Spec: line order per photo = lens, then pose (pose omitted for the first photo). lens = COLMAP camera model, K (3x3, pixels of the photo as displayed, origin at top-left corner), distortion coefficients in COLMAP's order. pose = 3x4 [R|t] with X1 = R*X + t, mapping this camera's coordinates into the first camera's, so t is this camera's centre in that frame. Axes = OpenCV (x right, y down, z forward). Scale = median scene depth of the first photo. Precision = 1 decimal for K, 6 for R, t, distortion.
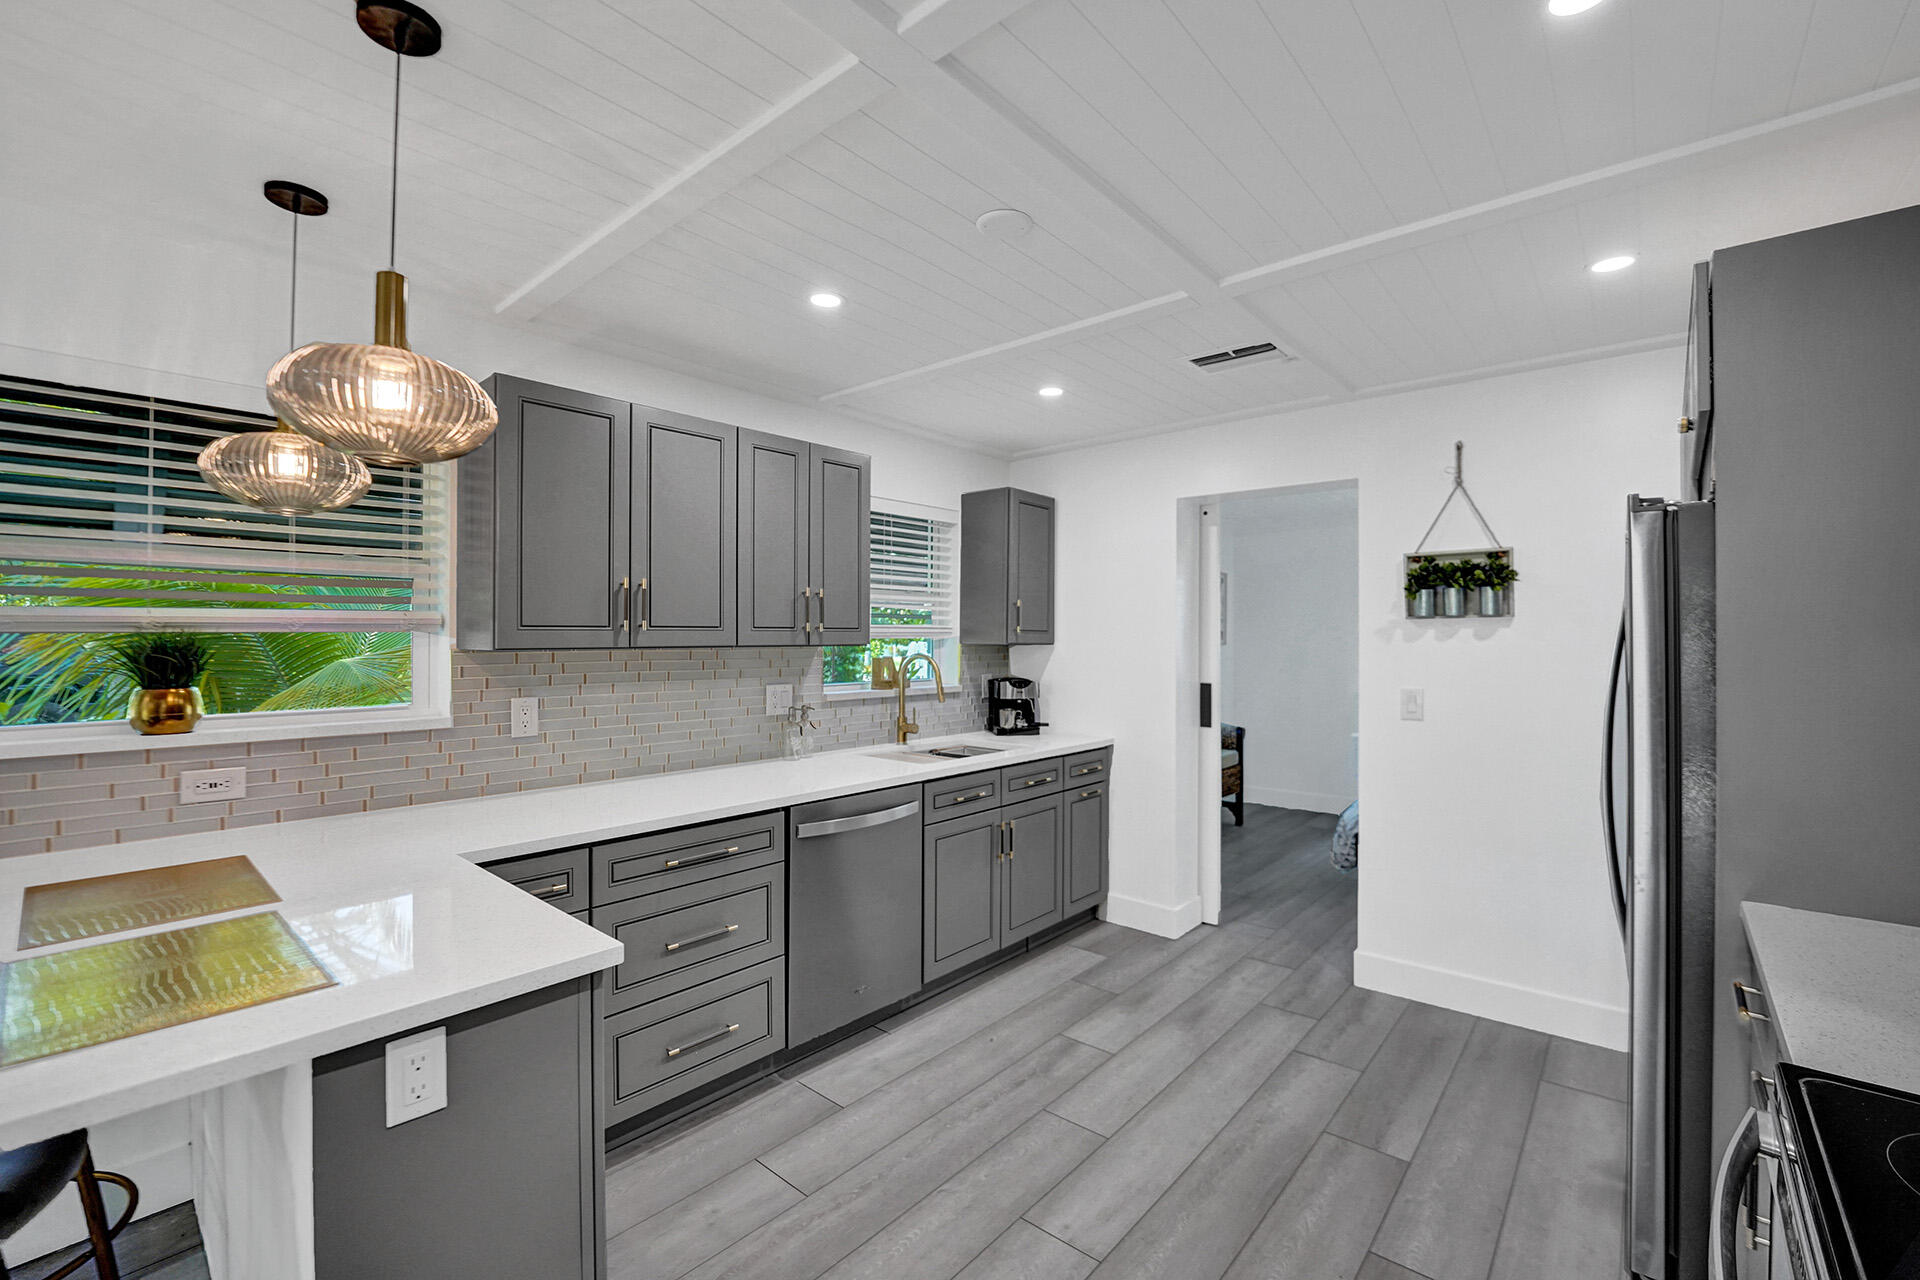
lens RADIAL K [[783.1, 0, 960.0], [0, 783.1, 640.0], [0, 0, 1]] dist [-0.000532, -0.000025]
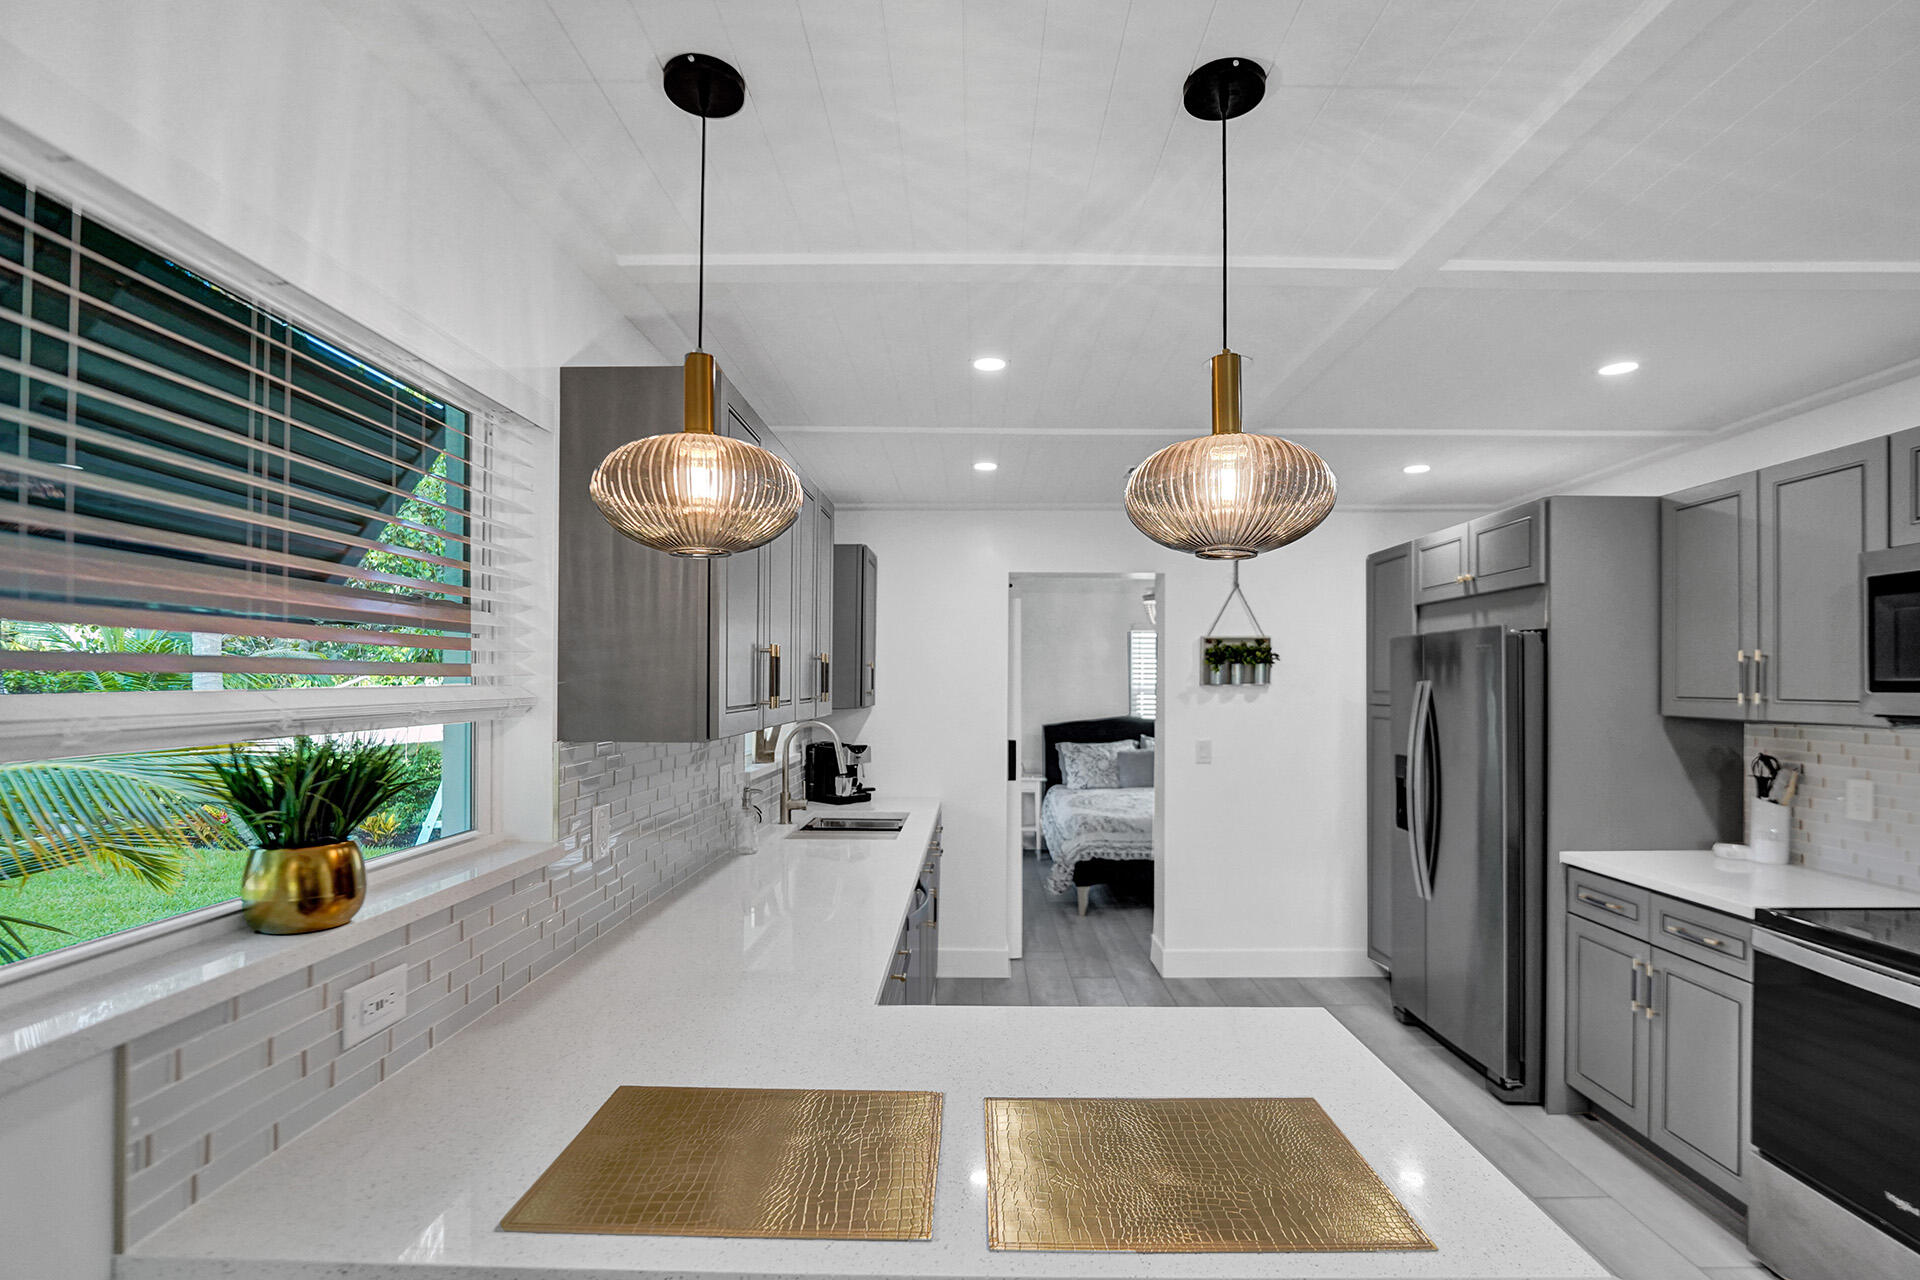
lens RADIAL K [[839.7, 0, 961.9], [0, 839.7, 685.6], [0, 0, 1]] dist [0.000925, 0.000052]
pose [[0.779823, -0.001090, 0.625999, -0.614941], [0.001790, 0.999998, -0.000489, -0.027686], [-0.625997, 0.001502, 0.779824, 0.158671]]
